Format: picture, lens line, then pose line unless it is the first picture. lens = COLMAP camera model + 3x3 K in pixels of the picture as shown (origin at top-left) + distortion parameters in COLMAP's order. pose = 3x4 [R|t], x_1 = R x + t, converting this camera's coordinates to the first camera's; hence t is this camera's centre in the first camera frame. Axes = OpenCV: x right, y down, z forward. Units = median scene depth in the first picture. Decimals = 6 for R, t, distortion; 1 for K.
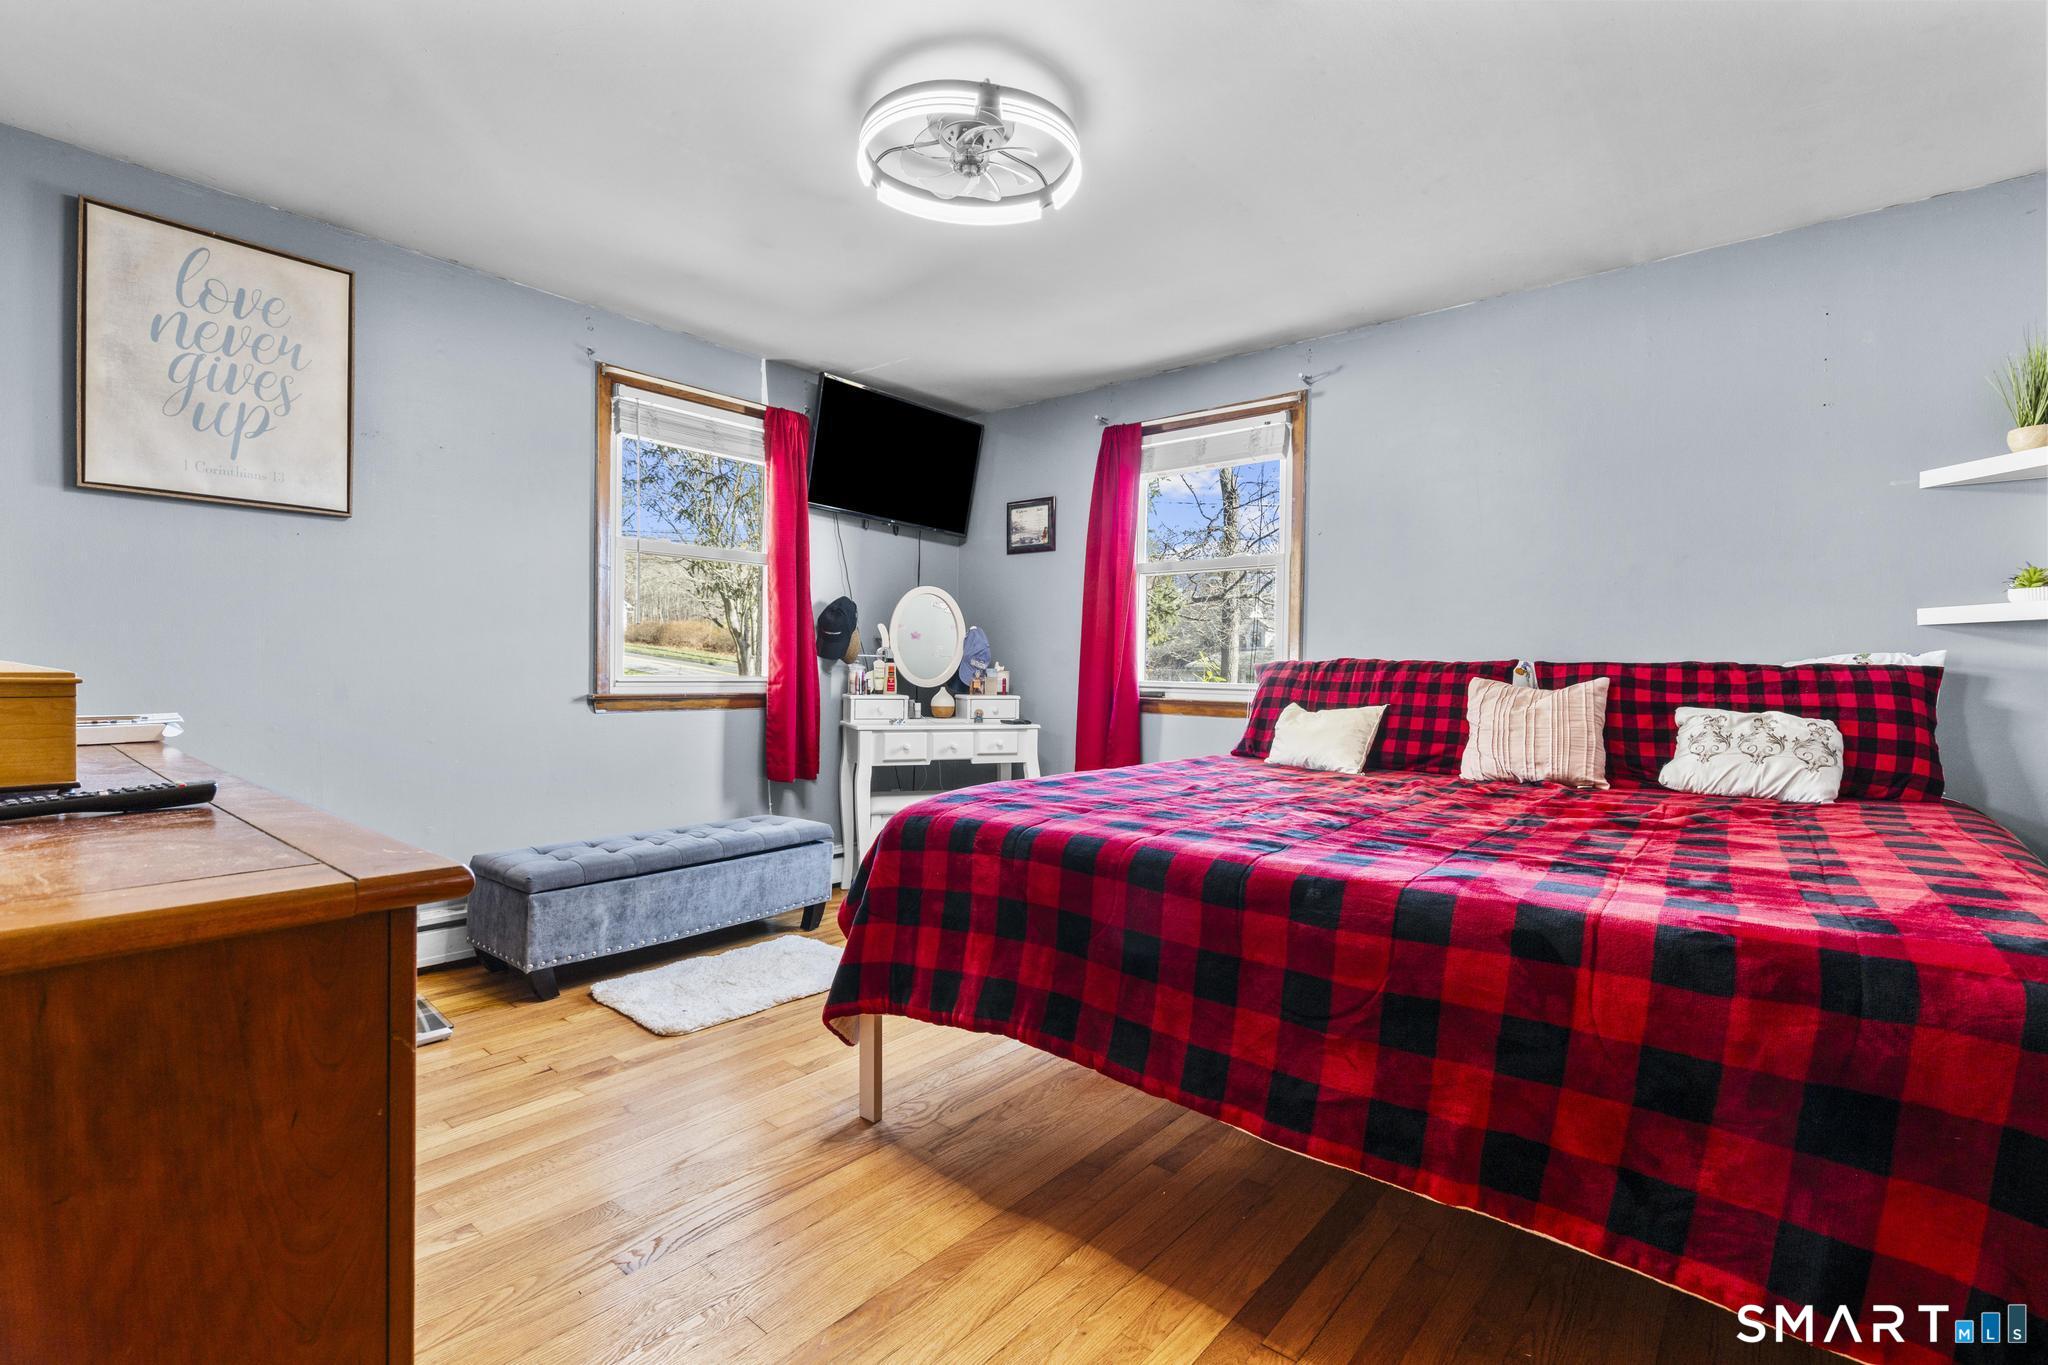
lens RADIAL K [[928.9, 0, 1016.7], [0, 928.9, 677.1], [0, 0, 1]] dist [-0.000109, 0.000178]
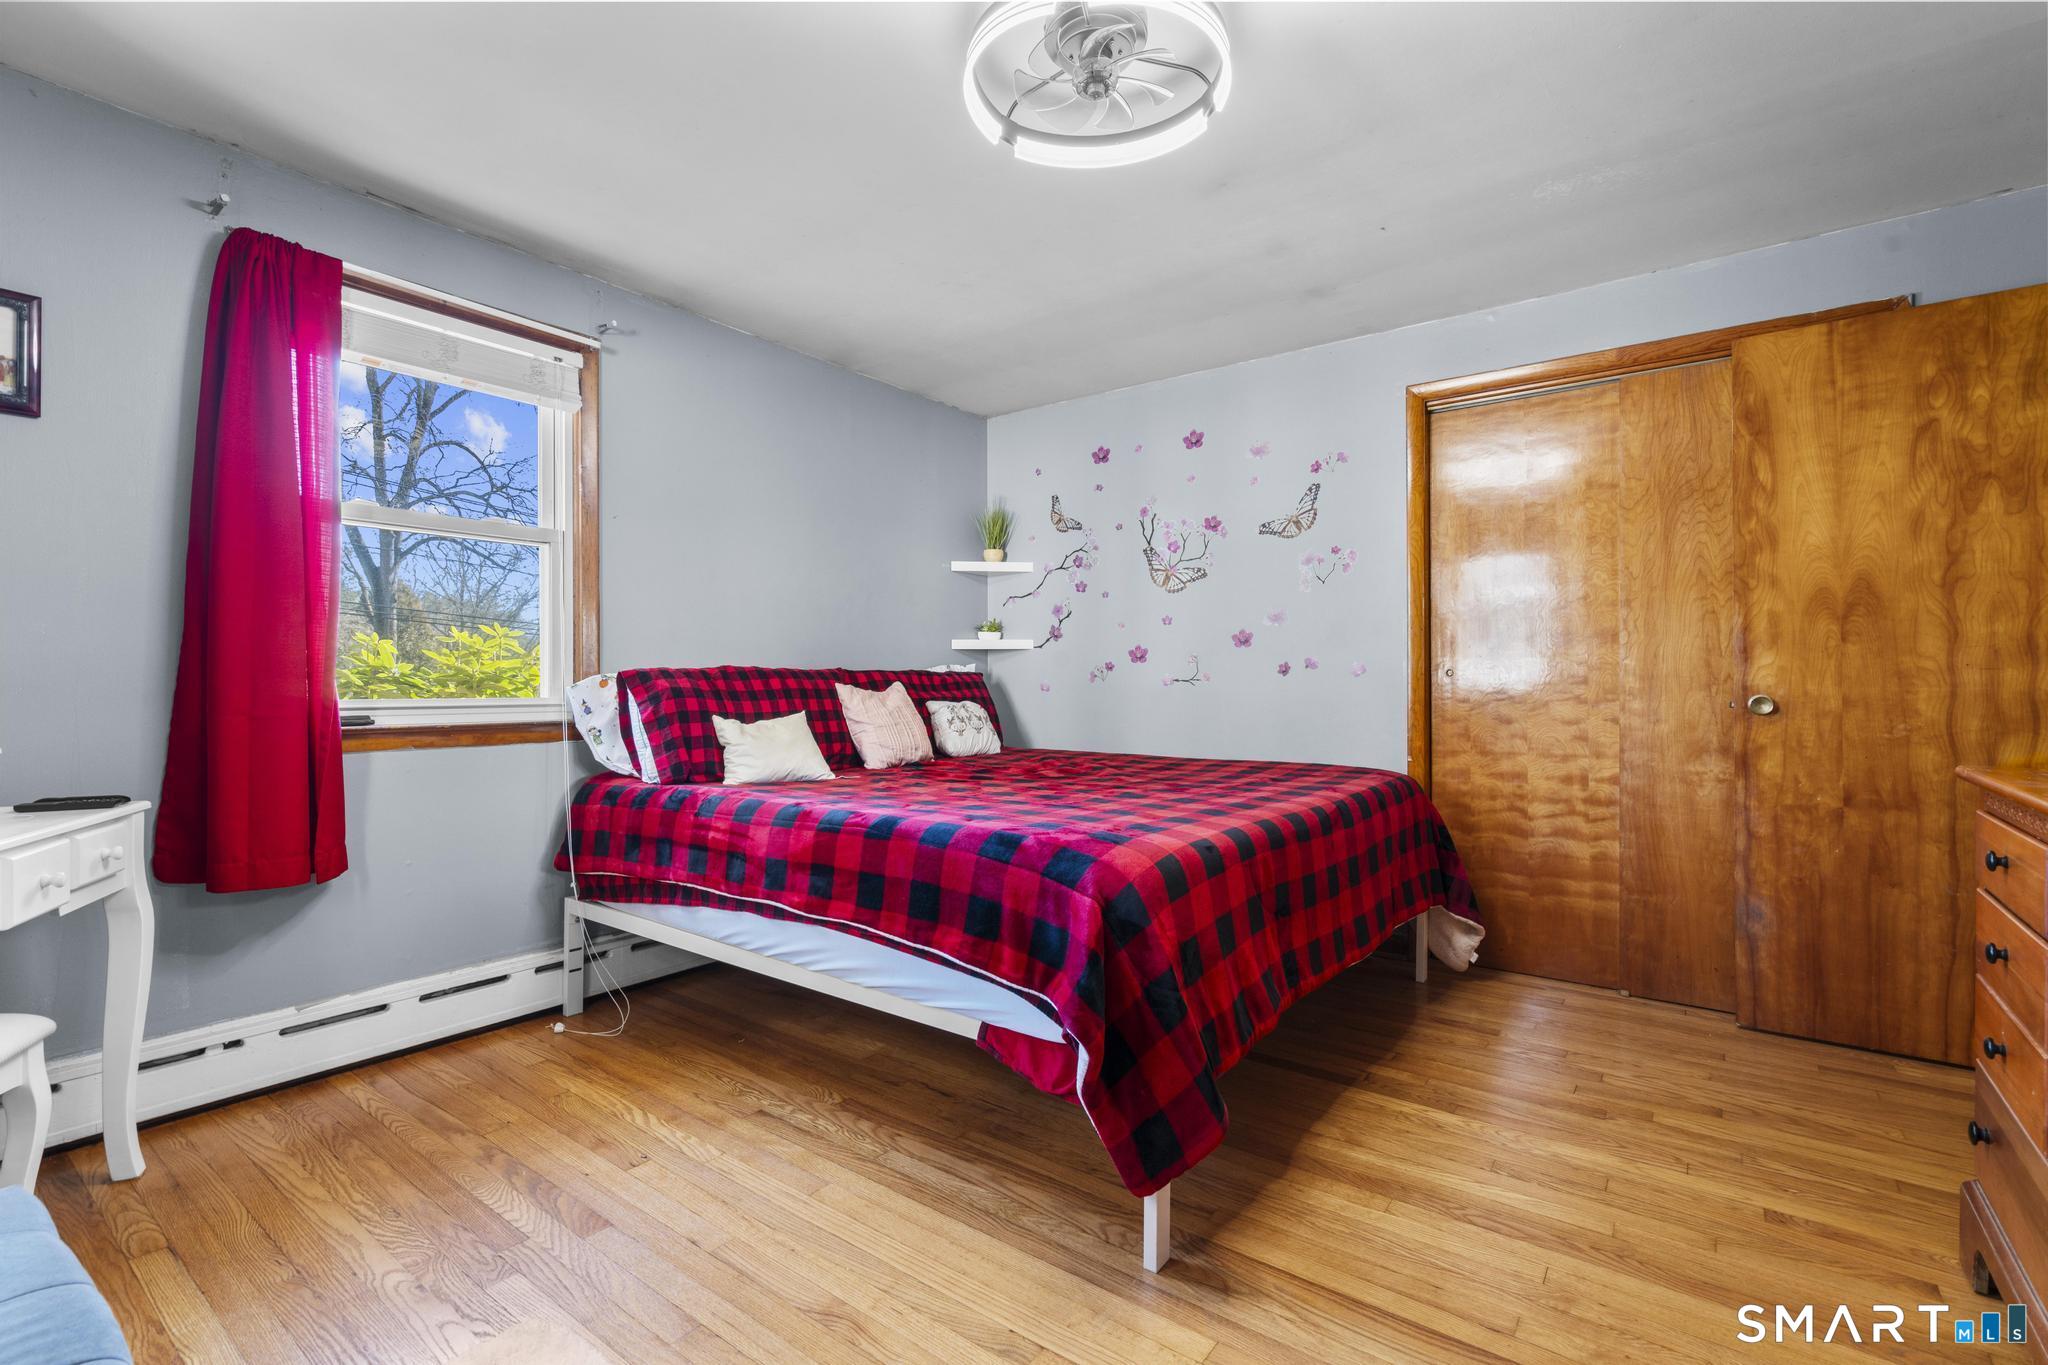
lens RADIAL K [[928.9, 0, 1007.6], [0, 928.9, 682.6], [0, 0, 1]] dist [-0.000109, 0.000178]
pose [[-0.060415, -0.016089, 0.998044, -0.641096], [0.006876, 0.999840, 0.016534, -0.017099], [-0.998150, 0.007861, -0.060295, 0.816027]]
